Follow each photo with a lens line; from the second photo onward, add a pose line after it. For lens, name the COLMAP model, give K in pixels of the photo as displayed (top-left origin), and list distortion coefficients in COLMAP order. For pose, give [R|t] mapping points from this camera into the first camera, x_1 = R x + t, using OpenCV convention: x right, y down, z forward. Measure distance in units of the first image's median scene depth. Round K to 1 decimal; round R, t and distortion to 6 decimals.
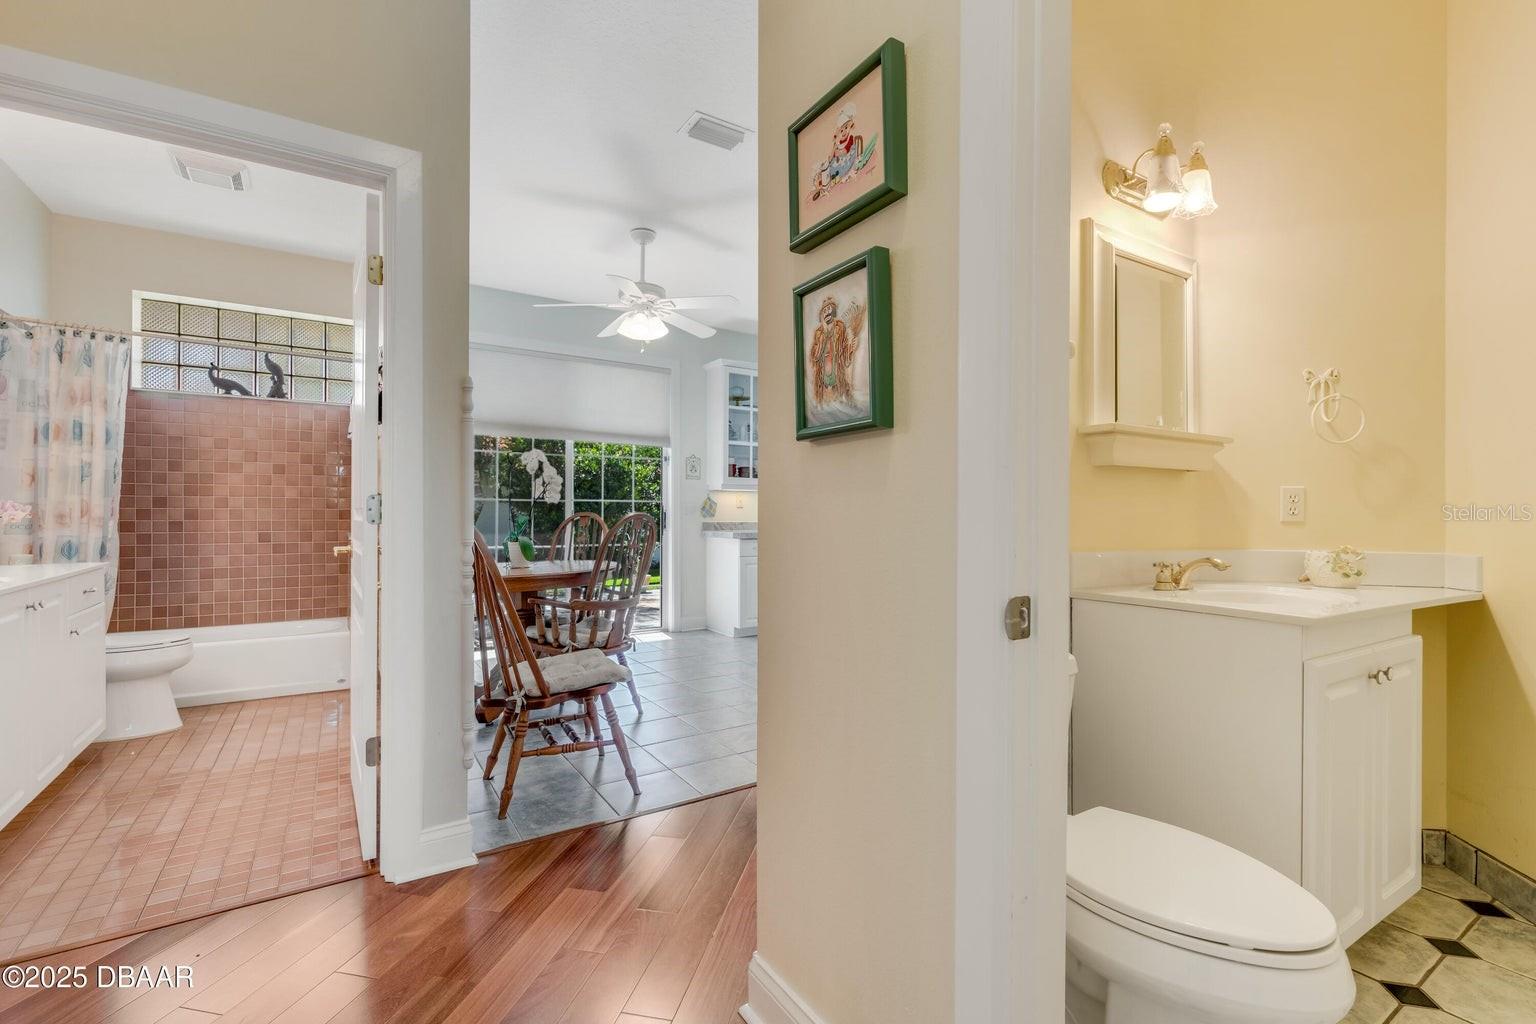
lens RADIAL K [[652.5, 0, 717.0], [0, 652.5, 518.9], [0, 0, 1]] dist [0.010477, 0.000081]
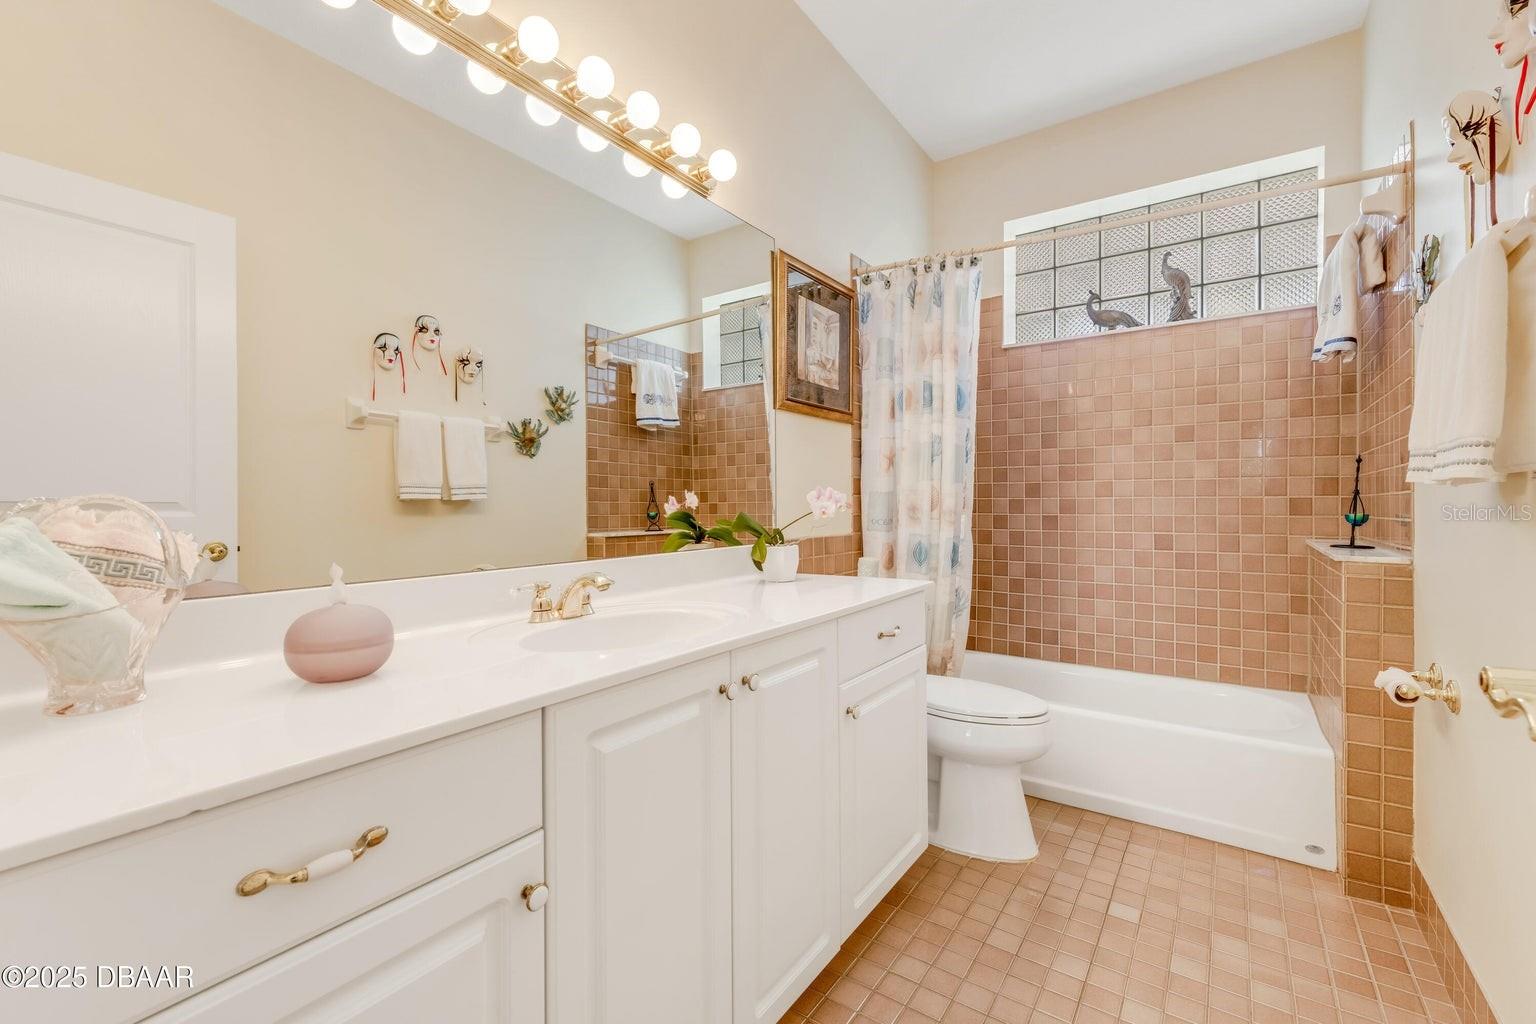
lens RADIAL K [[669.1, 0, 763.4], [0, 669.1, 490.4], [0, 0, 1]] dist [-0.007697, -0.000067]
pose [[0.414720, -0.019275, -0.909745, -0.277289], [-0.007846, 0.999663, -0.024757, -0.003574], [0.909915, 0.017405, 0.414429, 0.401149]]
